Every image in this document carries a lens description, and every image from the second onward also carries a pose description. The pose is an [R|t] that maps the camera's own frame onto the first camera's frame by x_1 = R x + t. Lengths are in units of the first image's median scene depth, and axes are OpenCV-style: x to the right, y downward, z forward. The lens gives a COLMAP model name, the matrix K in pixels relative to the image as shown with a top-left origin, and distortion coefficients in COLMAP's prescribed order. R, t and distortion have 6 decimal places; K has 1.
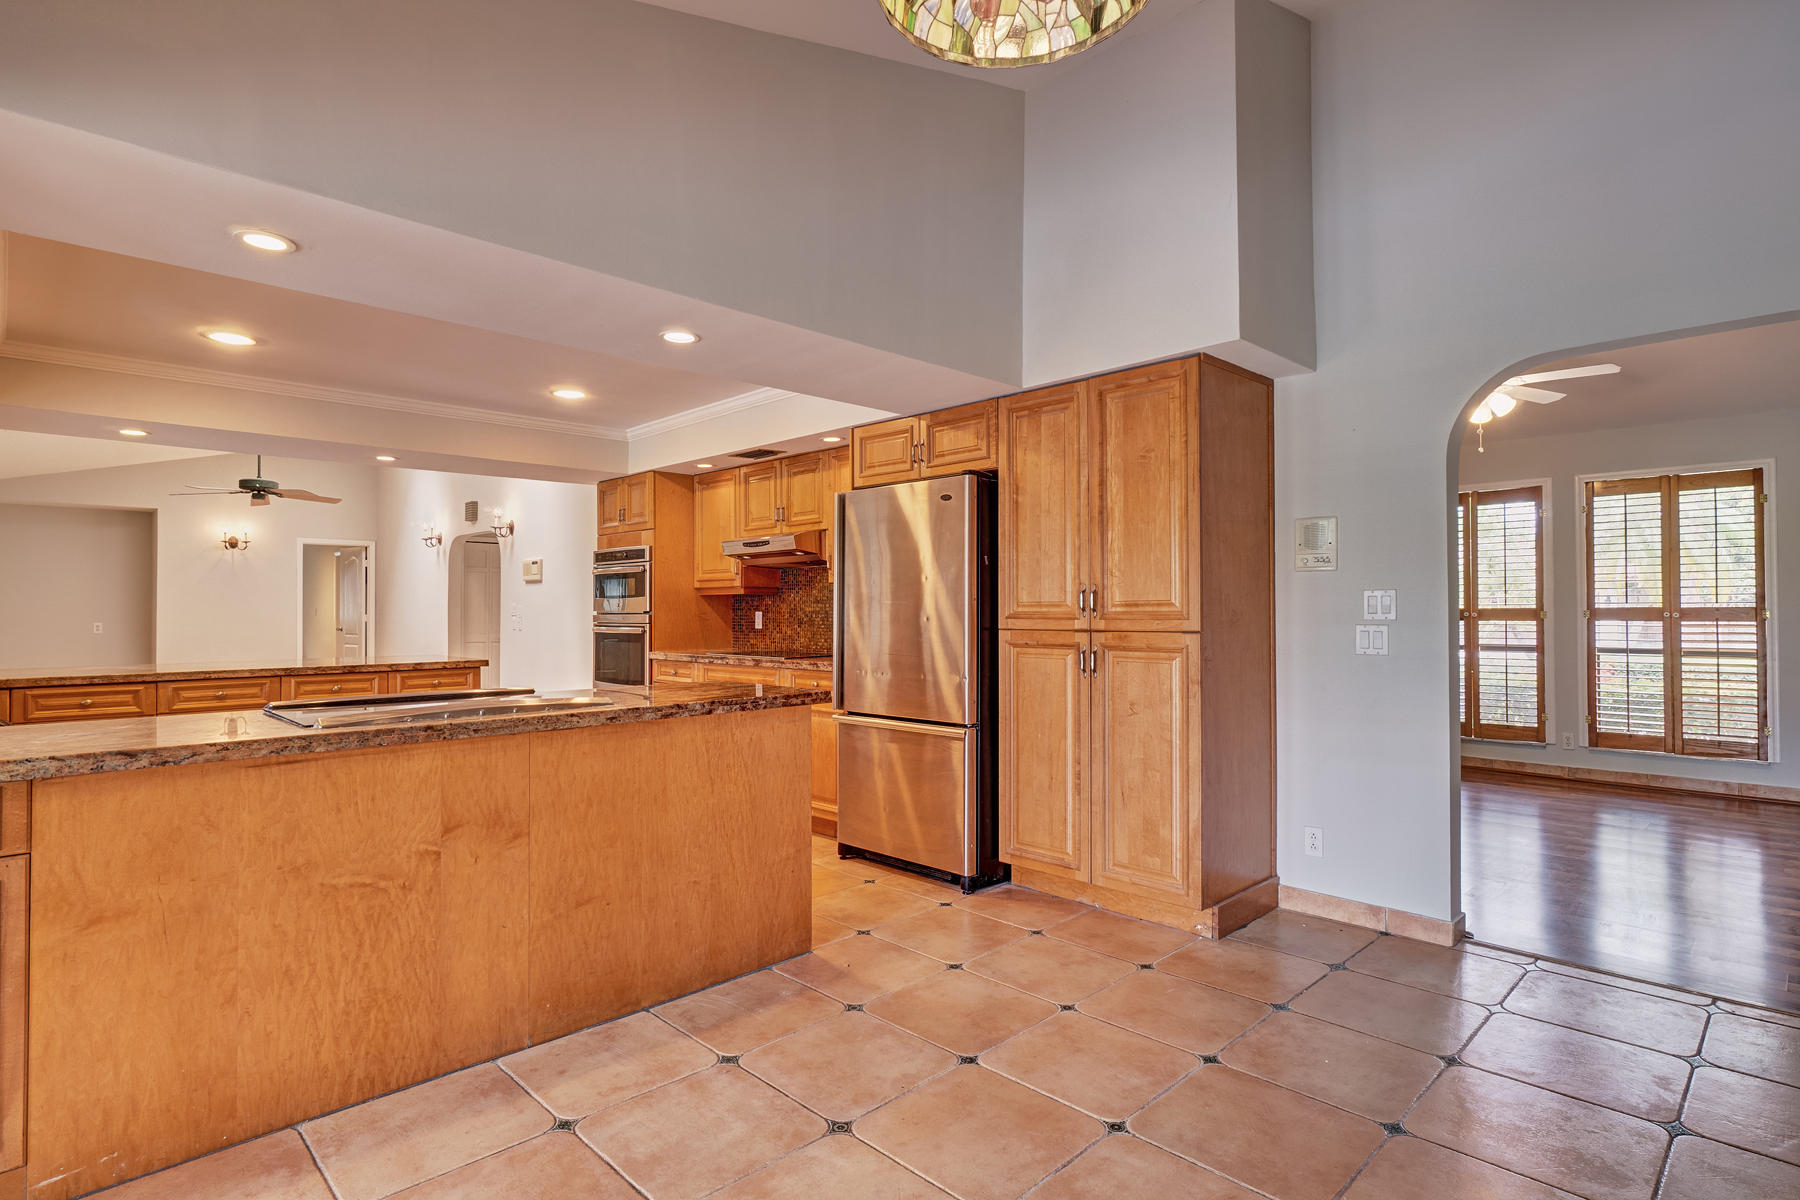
lens RADIAL K [[915.1, 0, 886.7], [0, 915.1, 608.8], [0, 0, 1]] dist [-0.001022, 0.001922]
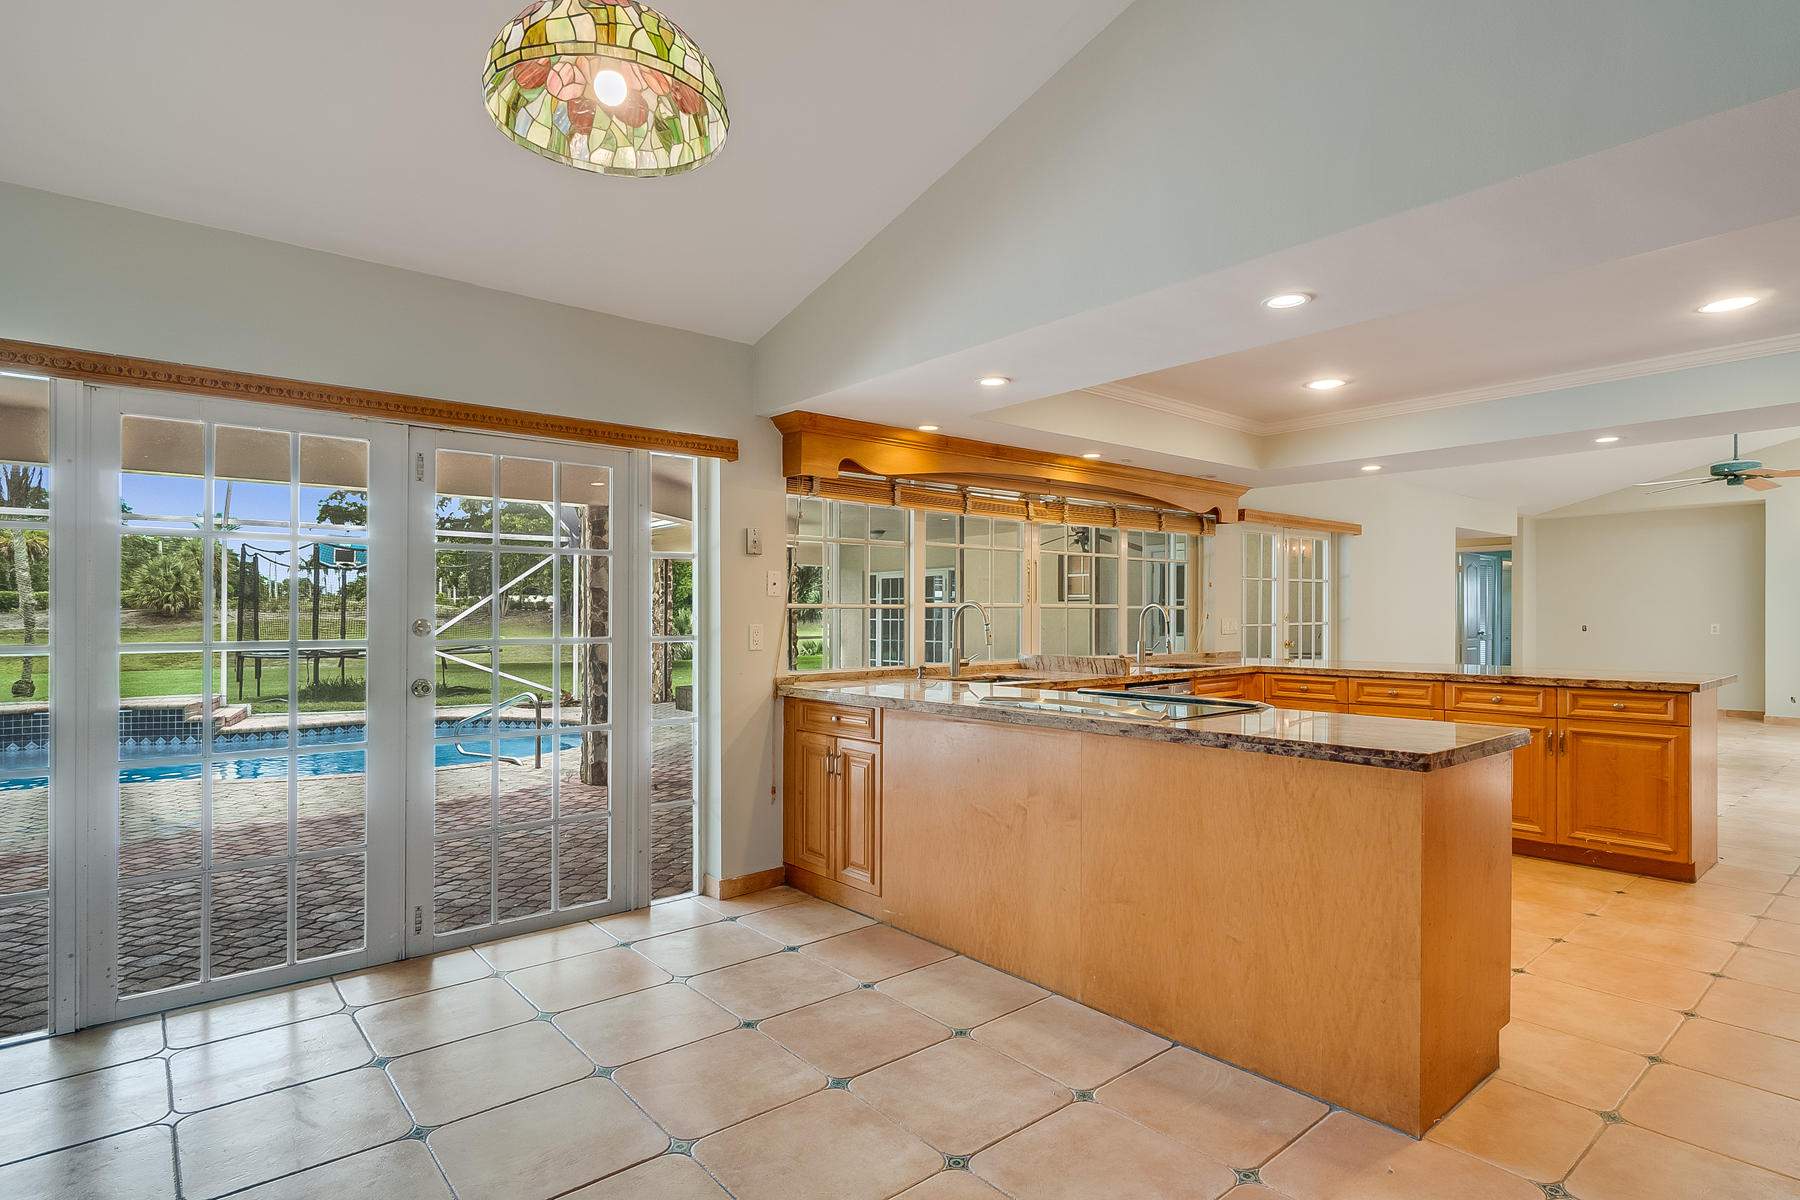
lens RADIAL K [[915.1, 0, 883.3], [0, 915.1, 603.7], [0, 0, 1]] dist [-0.001022, 0.001922]
pose [[-0.070962, -0.006572, -0.997457, 0.677392], [0.006645, 0.999953, -0.007061, -0.017396], [0.997457, -0.007129, -0.070915, 0.721761]]
